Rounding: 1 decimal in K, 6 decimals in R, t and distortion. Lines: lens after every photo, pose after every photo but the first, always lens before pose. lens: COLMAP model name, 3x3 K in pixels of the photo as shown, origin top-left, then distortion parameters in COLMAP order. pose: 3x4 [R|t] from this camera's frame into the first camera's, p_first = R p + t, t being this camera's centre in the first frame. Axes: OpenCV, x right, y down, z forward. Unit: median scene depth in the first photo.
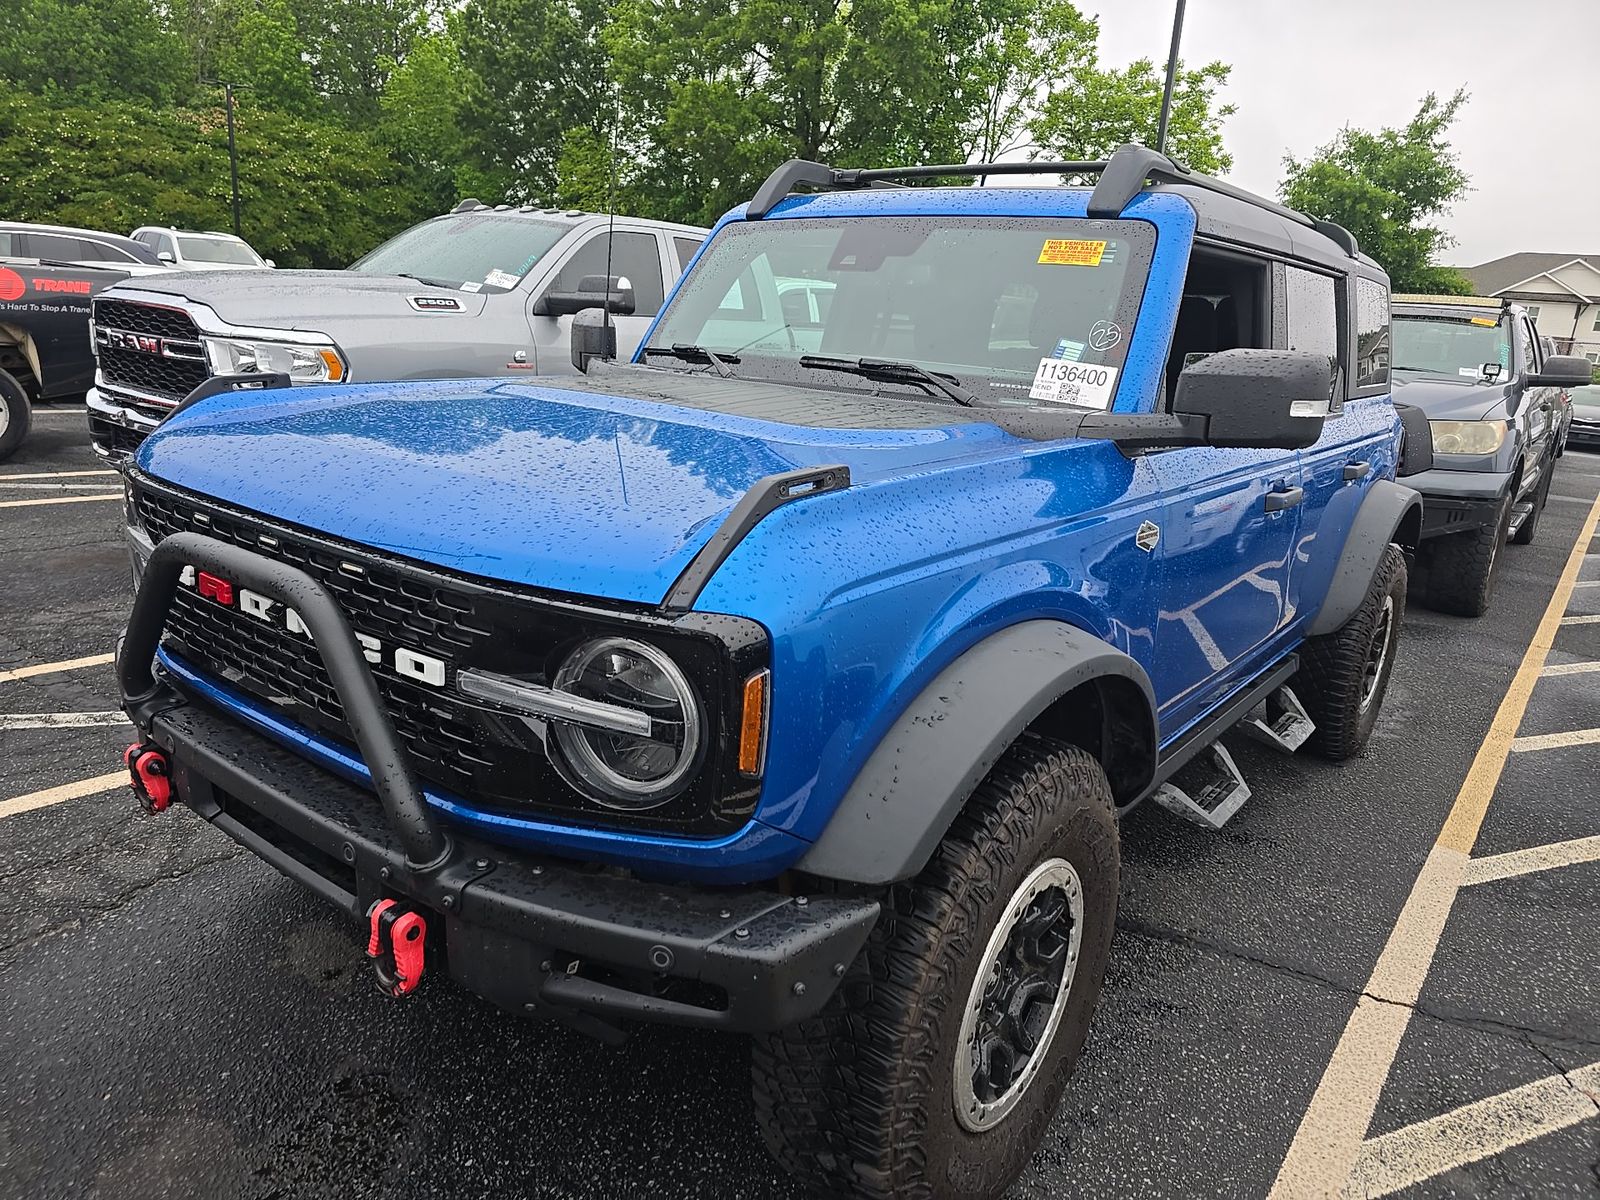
lens RADIAL K [[1080.9, 0, 812.0], [0, 1080.9, 610.1], [0, 0, 1]] dist [0.040790, -0.032967]
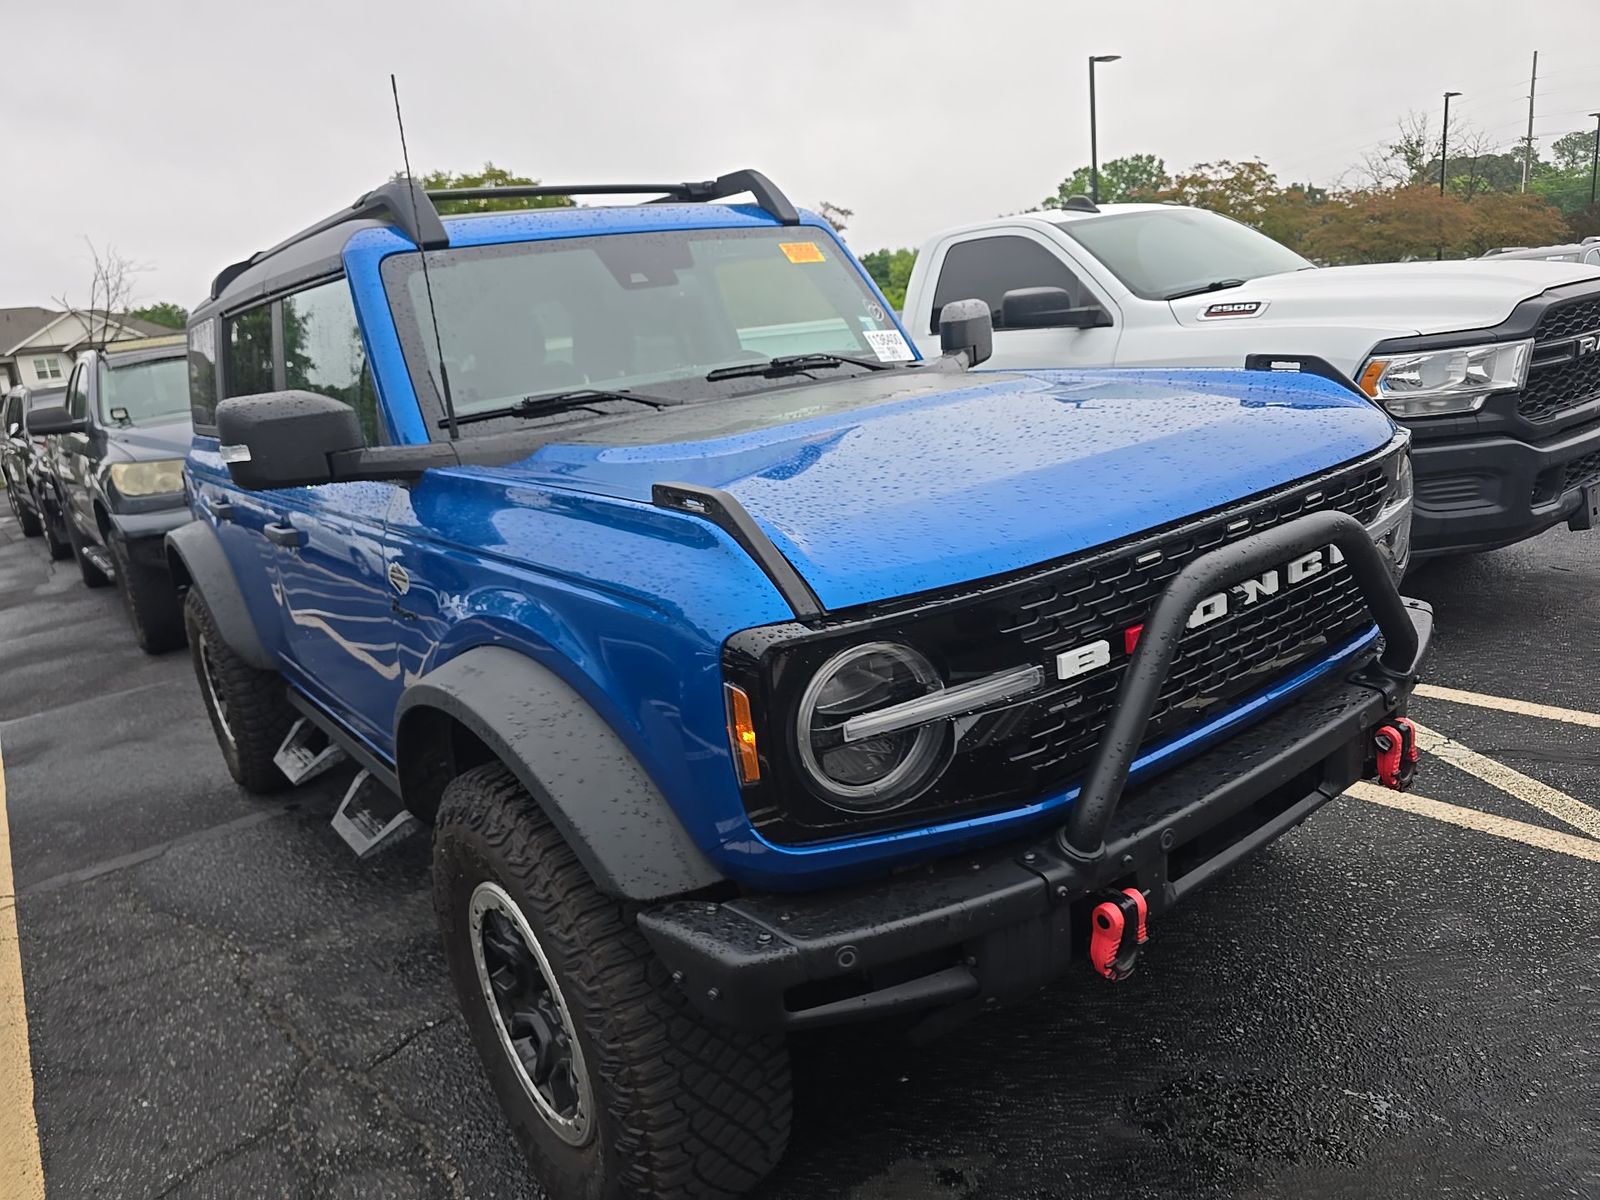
lens RADIAL K [[1080.9, 0, 786.5], [0, 1080.9, 606.7], [0, 0, 1]] dist [0.040790, -0.032967]
pose [[0.256414, -0.339158, 0.905110, -0.086325], [0.382075, 0.895717, 0.227398, -0.021531], [-0.887846, 0.287512, 0.359259, 0.057913]]
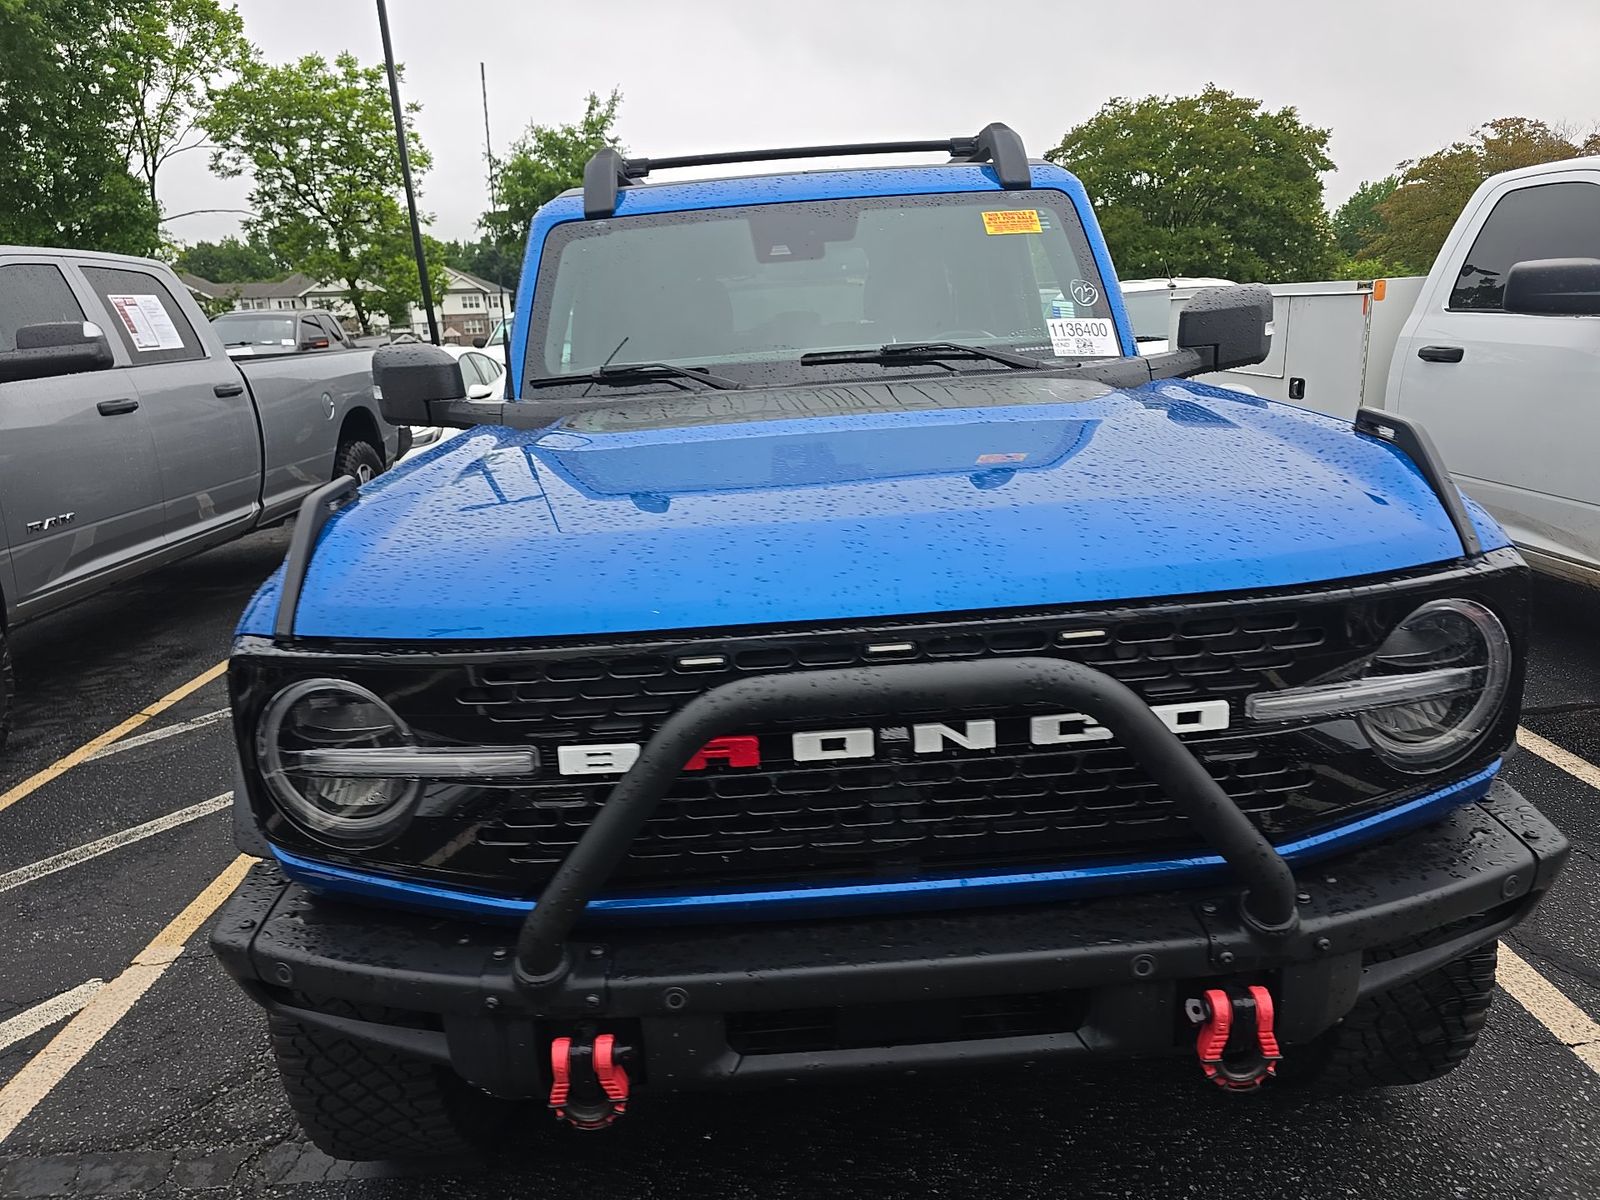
lens RADIAL K [[1080.9, 0, 803.6], [0, 1080.9, 599.3], [0, 0, 1]] dist [0.040790, -0.032967]
pose [[0.767749, -0.269151, 0.581480, -0.054468], [0.273350, 0.958355, 0.082681, -0.009803], [-0.579517, 0.095469, 0.809349, 0.023896]]
